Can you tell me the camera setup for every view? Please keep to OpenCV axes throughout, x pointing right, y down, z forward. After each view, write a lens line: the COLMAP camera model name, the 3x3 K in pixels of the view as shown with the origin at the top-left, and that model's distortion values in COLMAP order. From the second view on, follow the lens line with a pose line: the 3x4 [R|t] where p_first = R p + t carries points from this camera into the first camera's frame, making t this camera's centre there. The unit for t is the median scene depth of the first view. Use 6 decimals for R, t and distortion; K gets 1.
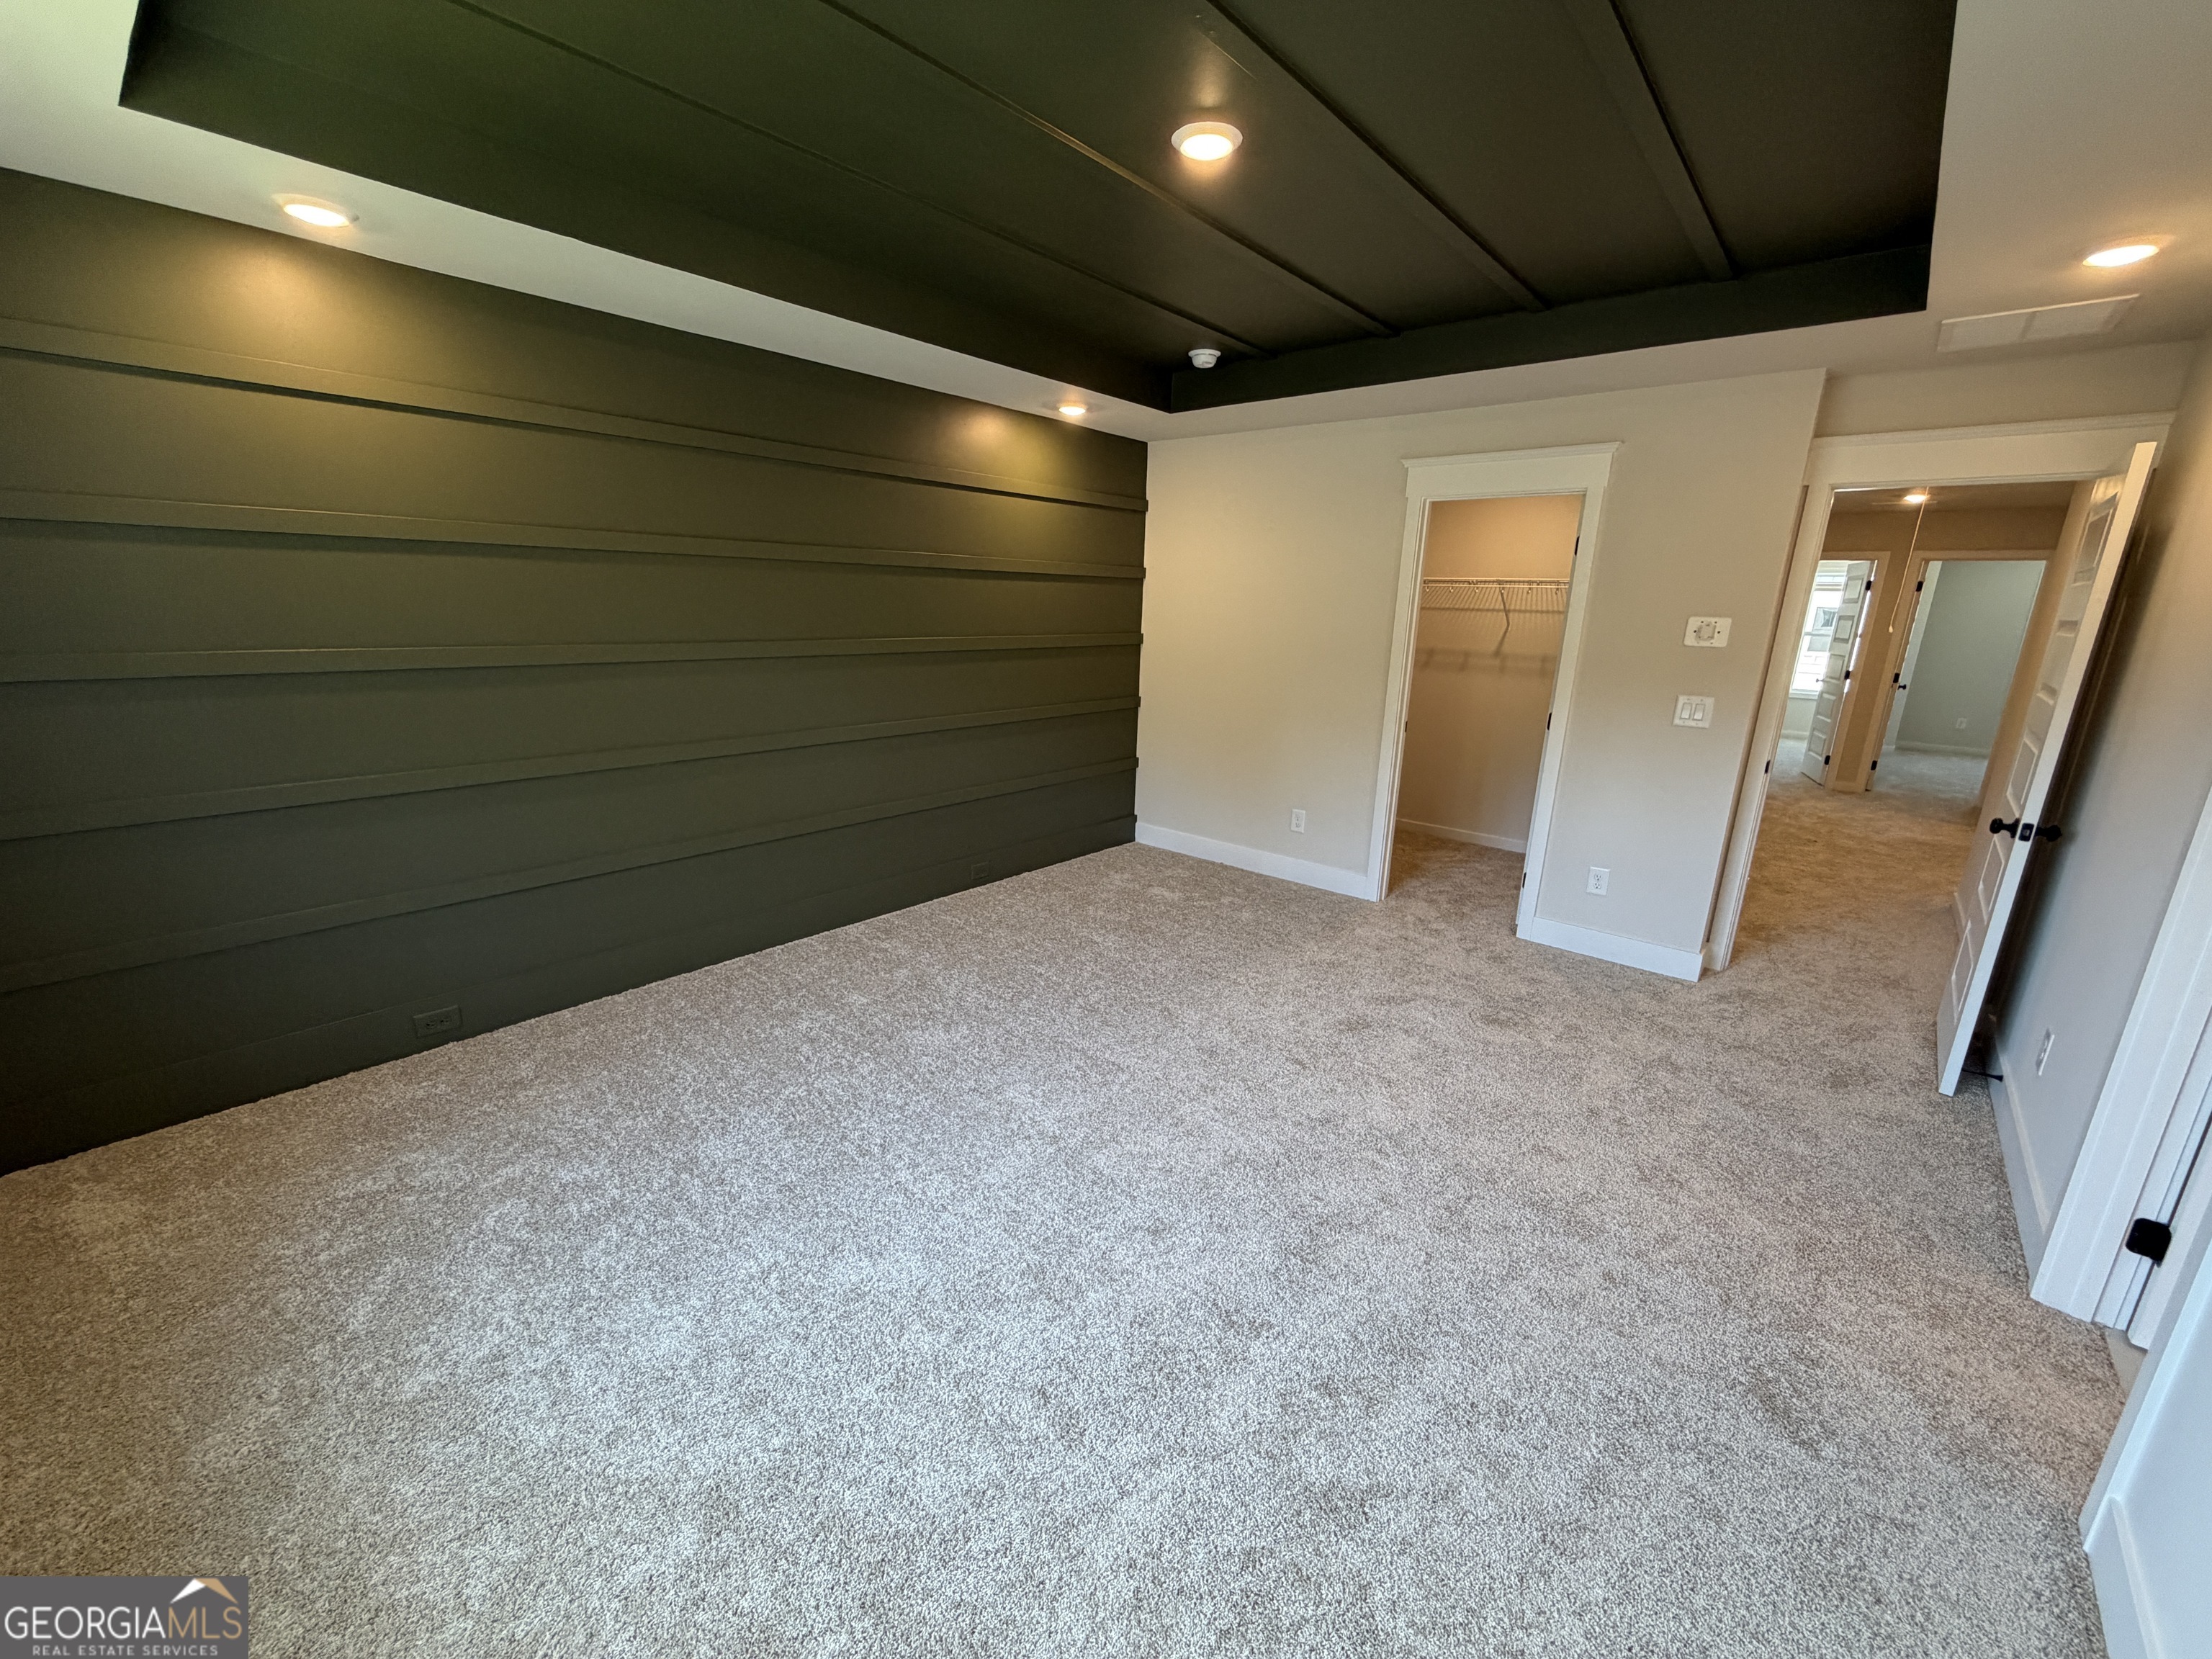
lens RADIAL K [[879.2, 0, 1111.2], [0, 879.2, 835.7], [0, 0, 1]] dist [0.000757, 0.000095]
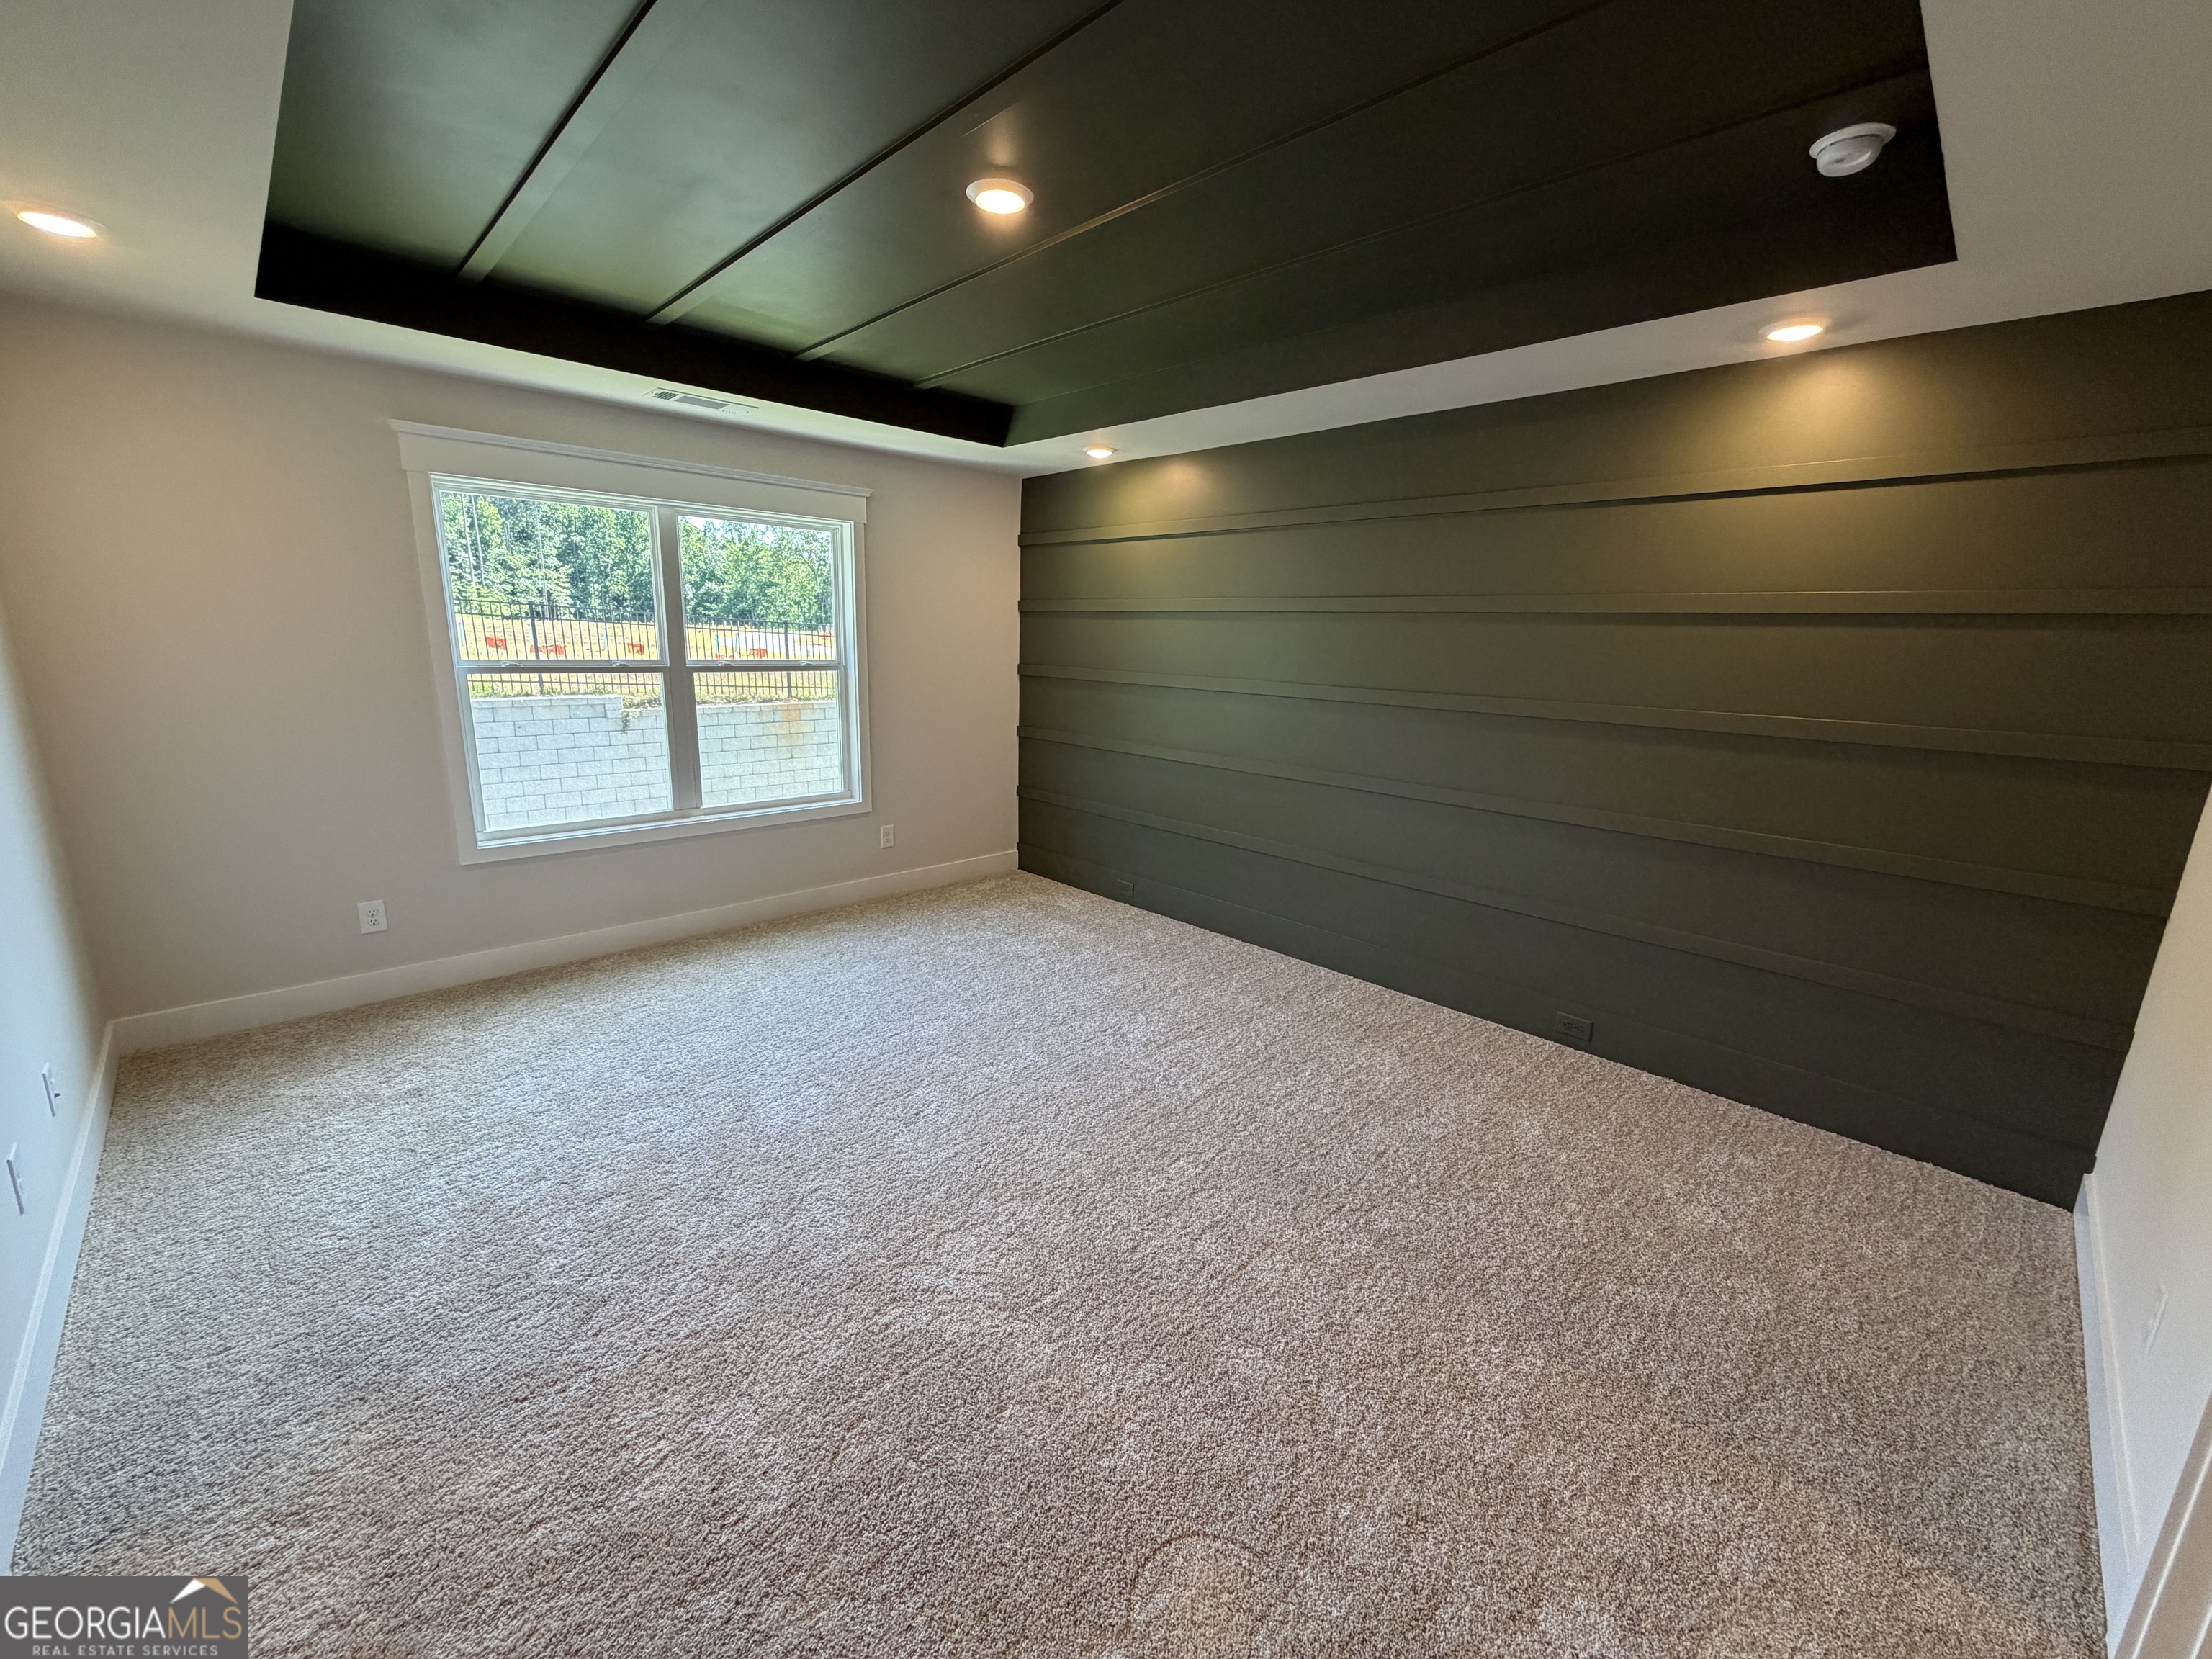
lens RADIAL K [[879.2, 0, 1107.5], [0, 879.2, 826.6], [0, 0, 1]] dist [0.000757, 0.000095]
pose [[-0.083899, 0.185074, -0.979137, 0.607204], [-0.288498, 0.936007, 0.201642, -0.161270], [0.953797, 0.299397, -0.025137, 0.663674]]
